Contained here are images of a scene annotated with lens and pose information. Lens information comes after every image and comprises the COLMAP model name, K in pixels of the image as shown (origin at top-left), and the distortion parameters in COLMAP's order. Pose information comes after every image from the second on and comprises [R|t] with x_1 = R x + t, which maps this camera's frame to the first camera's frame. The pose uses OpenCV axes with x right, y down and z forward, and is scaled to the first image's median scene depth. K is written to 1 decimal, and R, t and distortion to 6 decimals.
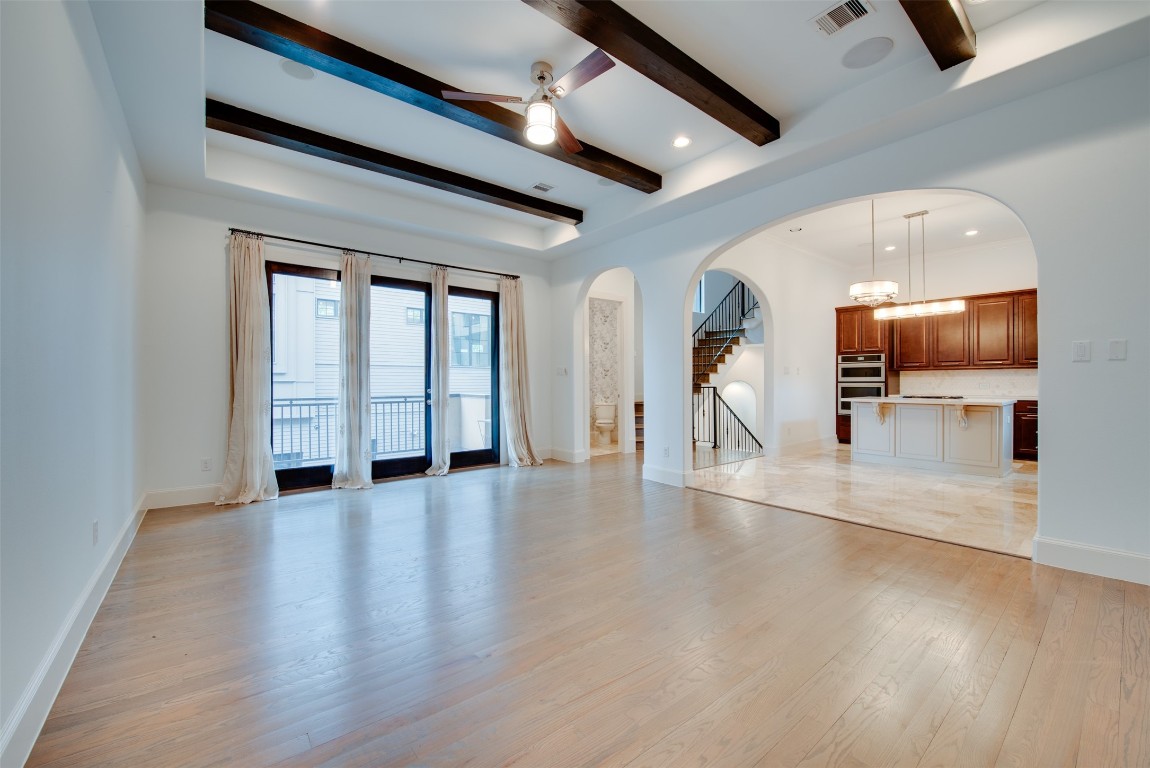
lens RADIAL K [[458.9, 0, 578.0], [0, 458.9, 384.8], [0, 0, 1]] dist [-0.016139, -0.001598]
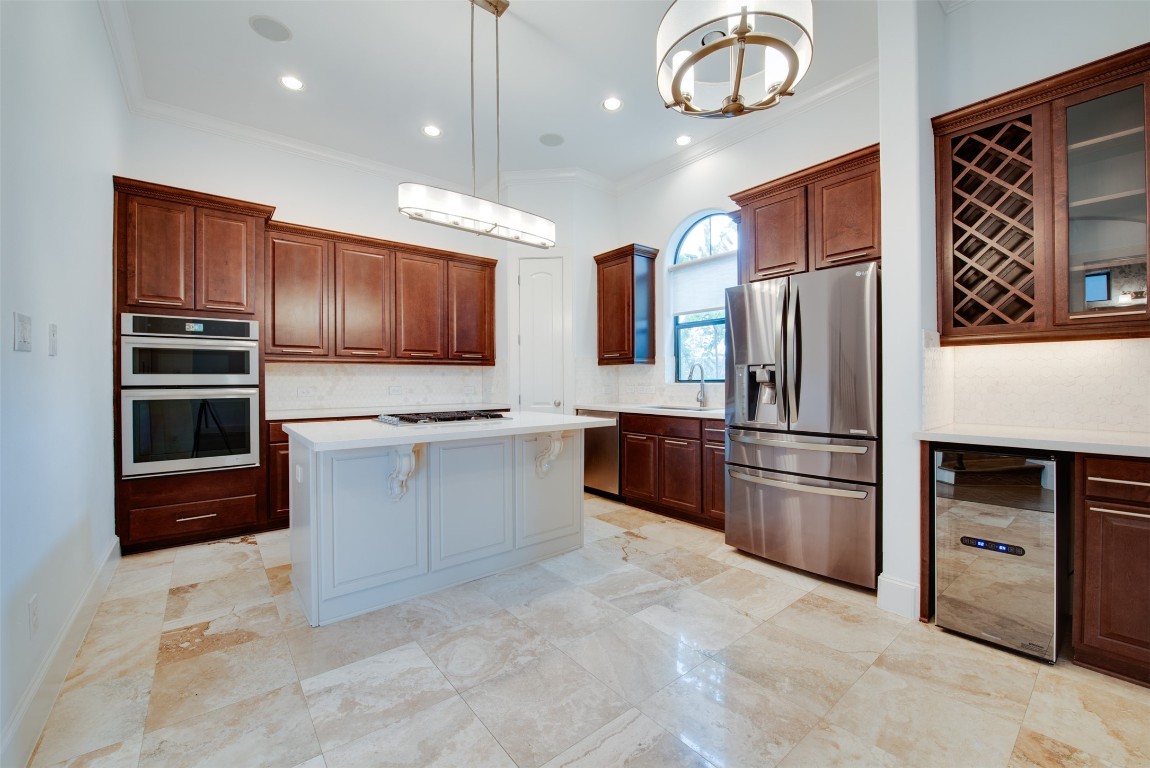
lens RADIAL K [[458.9, 0, 574.6], [0, 458.9, 380.1], [0, 0, 1]] dist [-0.016139, -0.001598]
pose [[0.004877, 0.003512, 0.999982, 0.261949], [0.010529, 0.999938, -0.003563, -0.007868], [-0.999933, 0.010546, 0.004840, 0.766158]]
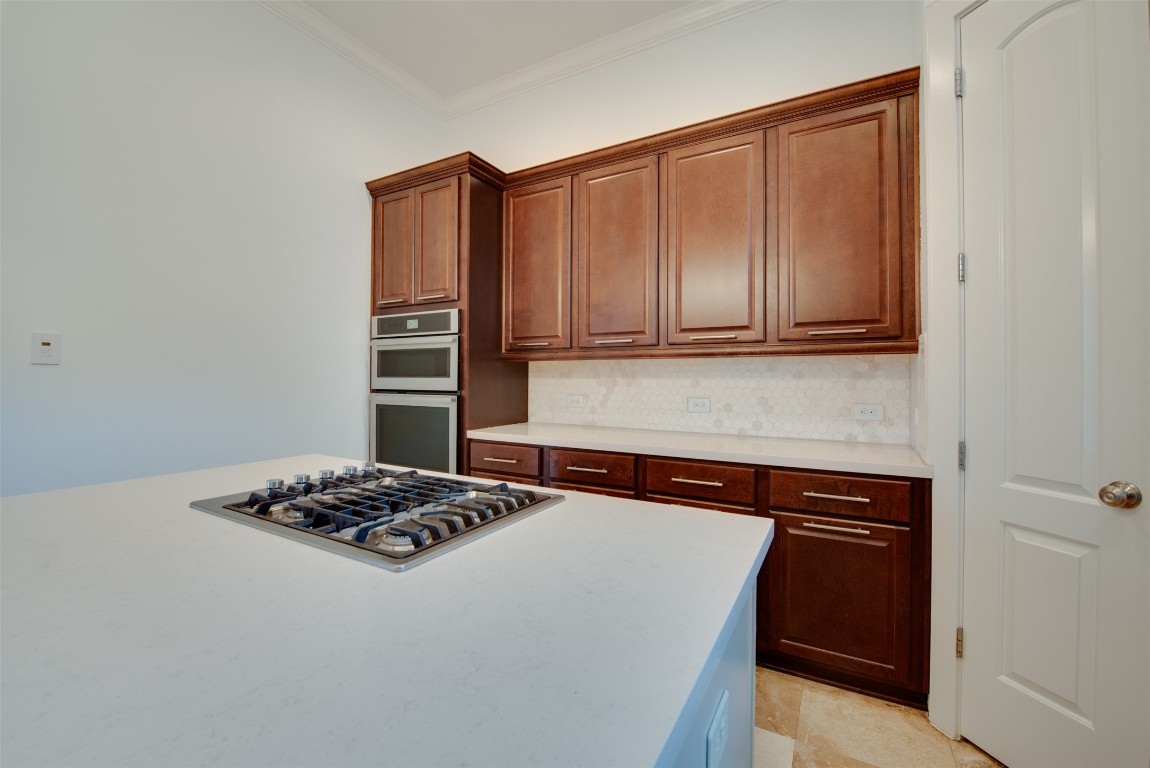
lens RADIAL K [[470.4, 0, 572.4], [0, 470.4, 376.0], [0, 0, 1]] dist [-0.015238, -0.001058]
pose [[0.932272, 0.004920, 0.361725, 0.692336], [-0.002422, 0.999970, -0.007359, -0.018139], [-0.361751, 0.005984, 0.932256, 0.712886]]
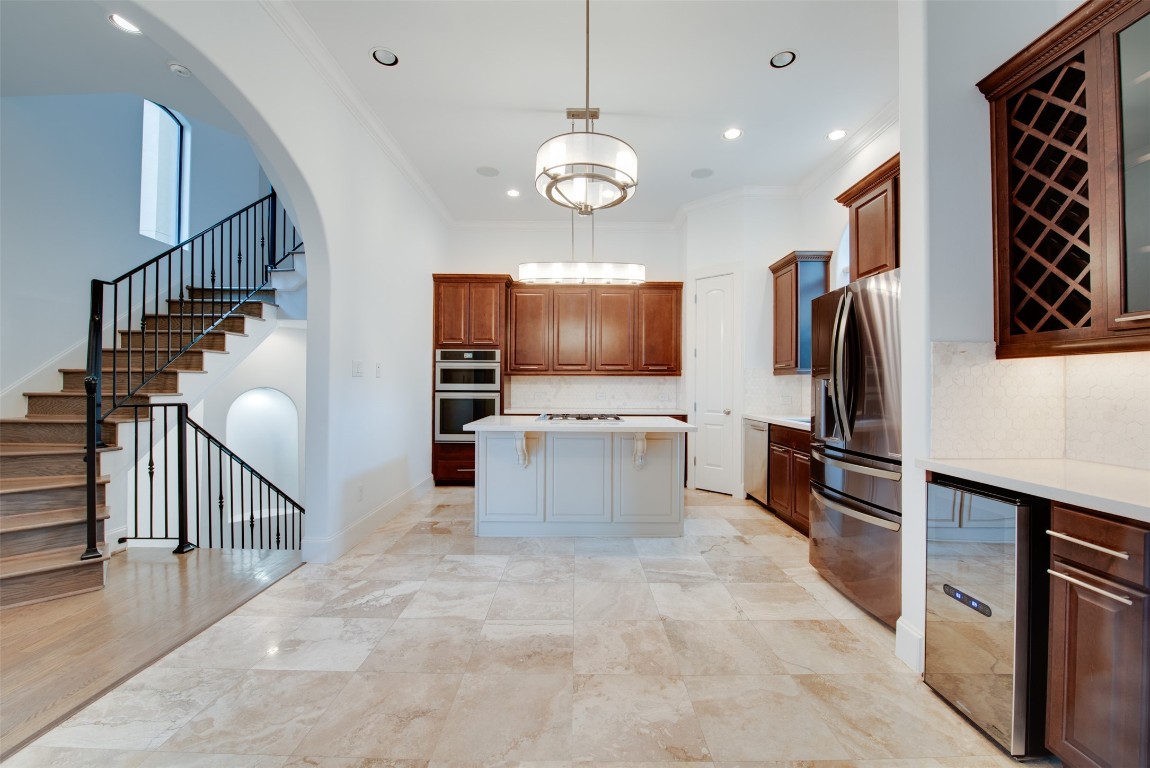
lens RADIAL K [[458.9, 0, 576.0], [0, 458.9, 381.8], [0, 0, 1]] dist [-0.016139, -0.001598]
pose [[0.627700, 0.011678, 0.778368, 0.232132], [-0.002754, 0.999915, -0.012781, -0.013360], [-0.778451, 0.005879, 0.627678, 0.530371]]
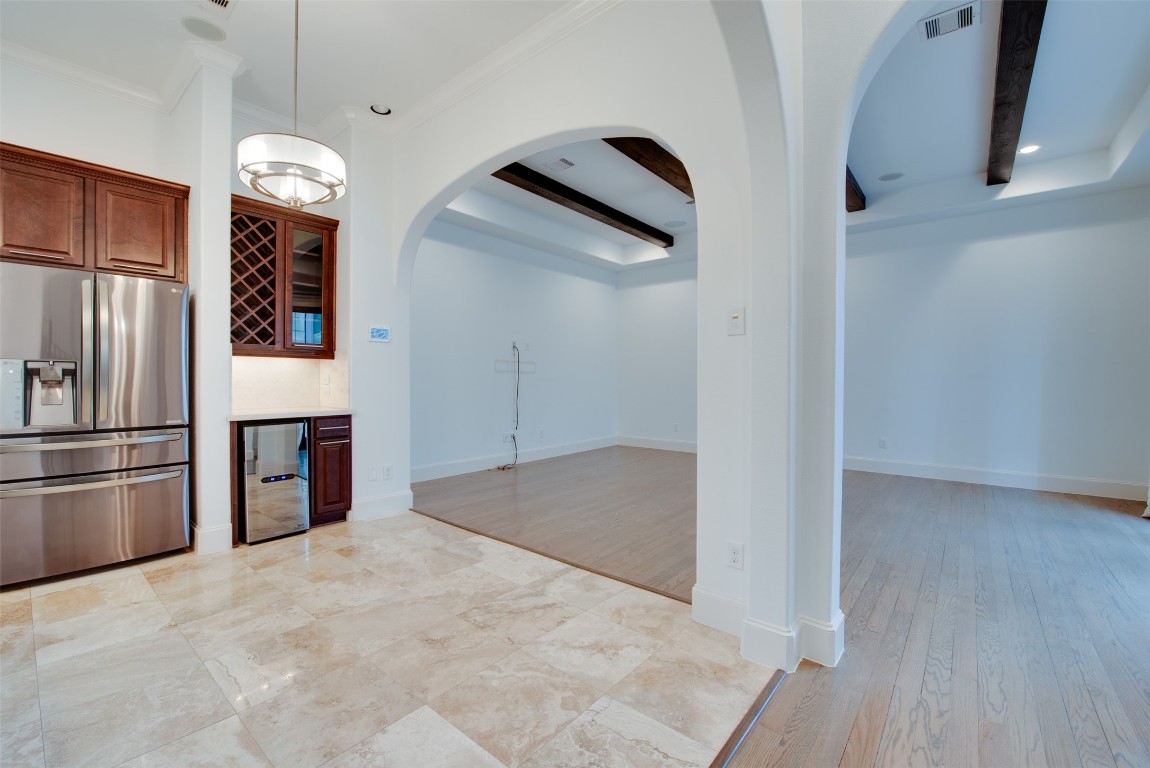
lens RADIAL K [[470.4, 0, 569.6], [0, 470.4, 389.5], [0, 0, 1]] dist [-0.015238, -0.001058]
pose [[-0.982454, 0.005156, -0.186433, 0.332288], [0.000799, 0.999725, 0.023437, -0.006997], [0.186502, 0.022877, -0.982188, 1.032180]]
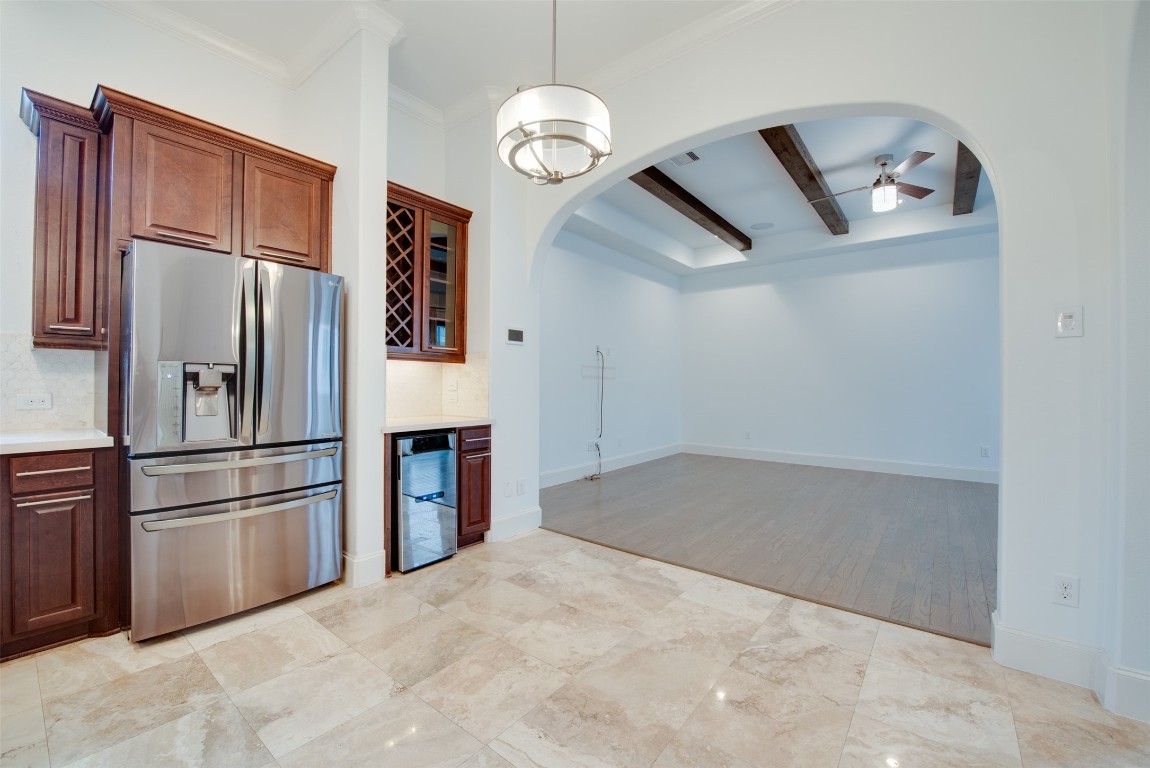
lens RADIAL K [[470.4, 0, 574.0], [0, 470.4, 385.6], [0, 0, 1]] dist [-0.015238, -0.001058]
pose [[-0.976729, -0.001870, -0.214471, 0.495948], [-0.003310, 0.999974, 0.006355, -0.009466], [0.214454, 0.006917, -0.976710, 0.951935]]
